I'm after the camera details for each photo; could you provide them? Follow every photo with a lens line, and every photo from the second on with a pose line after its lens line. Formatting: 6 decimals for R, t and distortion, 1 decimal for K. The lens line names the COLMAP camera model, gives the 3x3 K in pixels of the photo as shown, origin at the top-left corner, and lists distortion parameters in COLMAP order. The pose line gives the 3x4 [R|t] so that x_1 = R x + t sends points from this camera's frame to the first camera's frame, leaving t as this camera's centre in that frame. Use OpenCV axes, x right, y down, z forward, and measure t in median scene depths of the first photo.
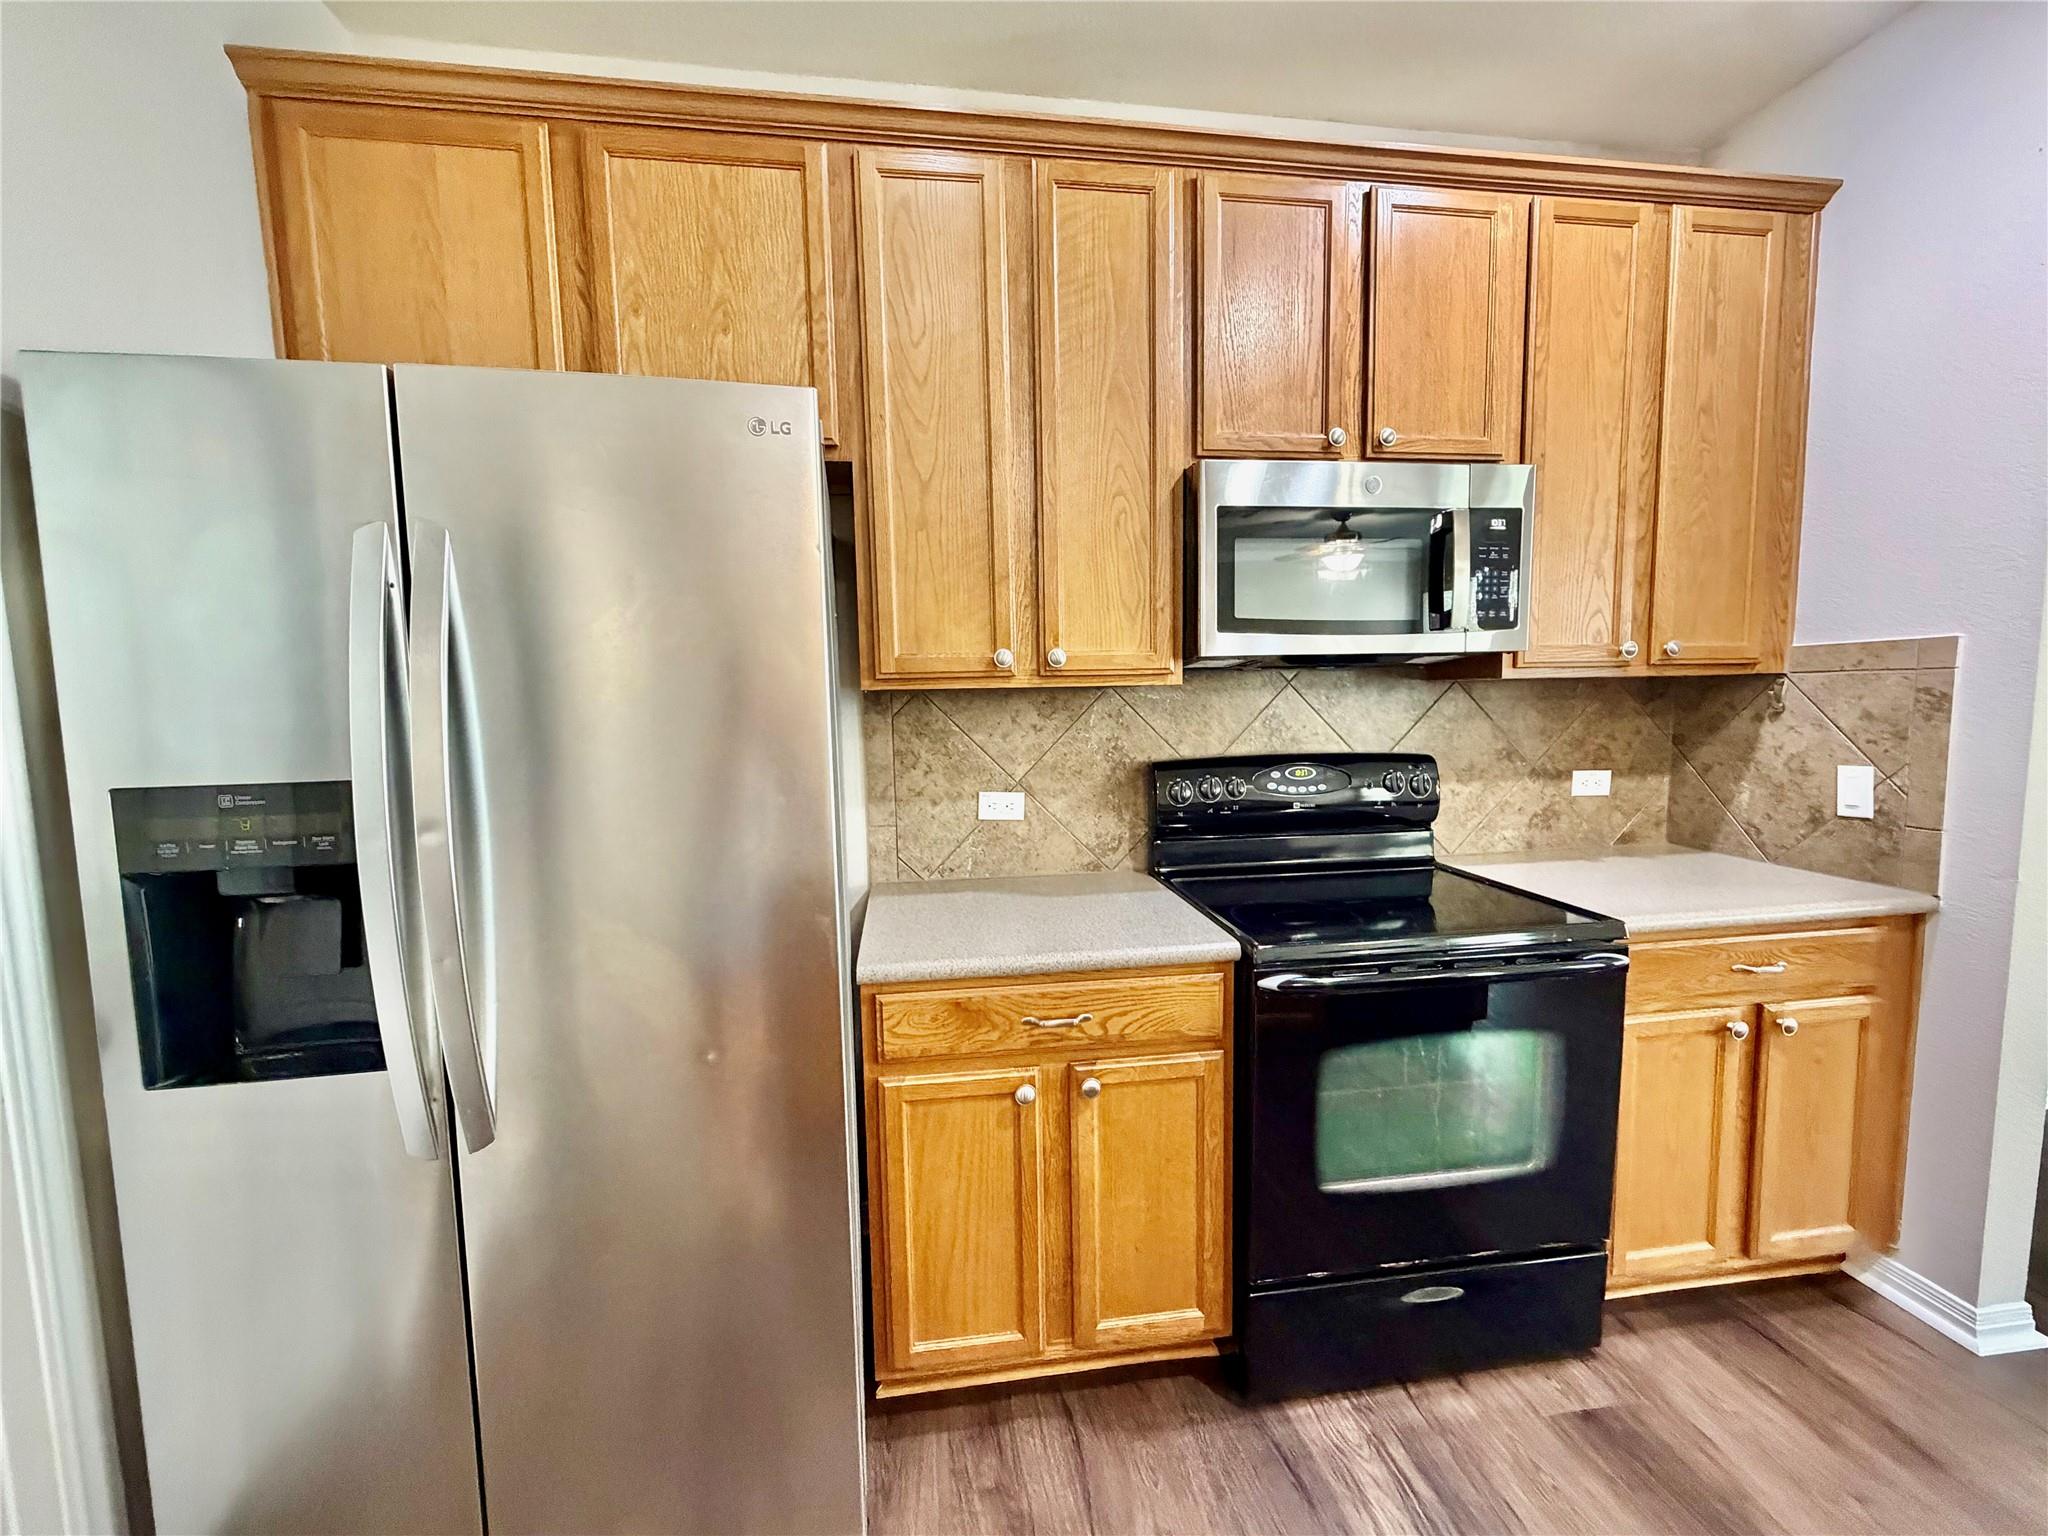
lens RADIAL K [[822.5, 0, 1021.3], [0, 822.5, 776.4], [0, 0, 1]] dist [-0.000447, -0.000003]
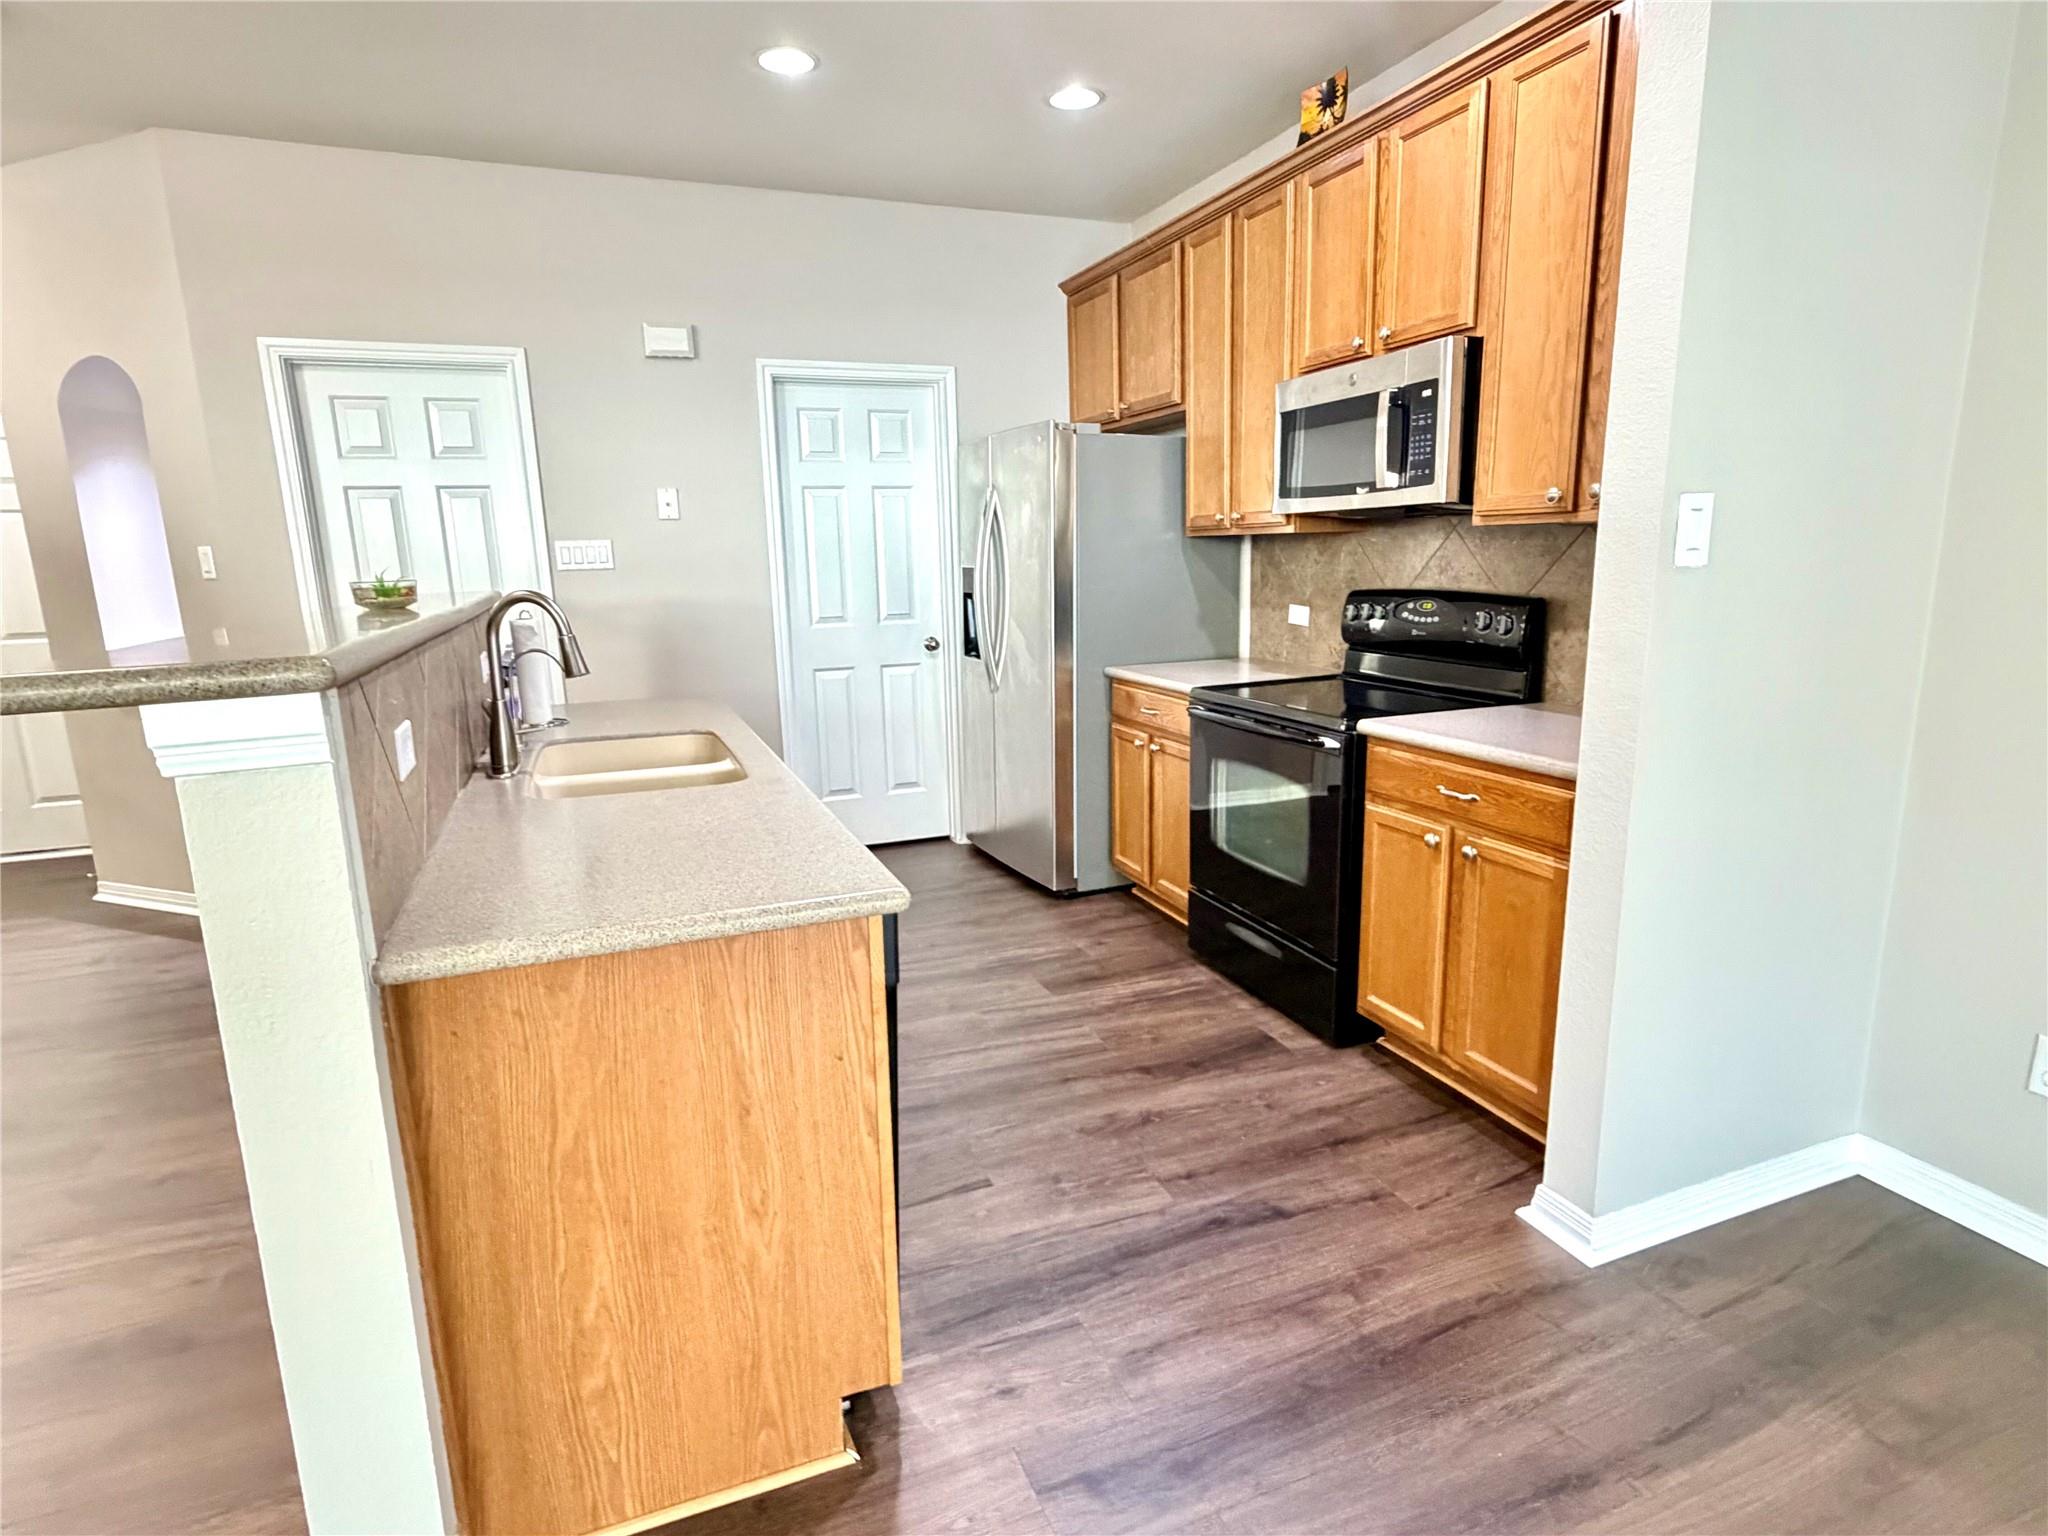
lens RADIAL K [[1075.4, 0, 1031.2], [0, 1075.4, 771.9], [0, 0, 1]] dist [0.014494, 0.000298]
pose [[0.243646, 0.211183, -0.946593, 2.157524], [-0.074344, 0.977201, 0.198875, -0.045845], [0.967011, 0.021919, 0.253791, 0.071366]]
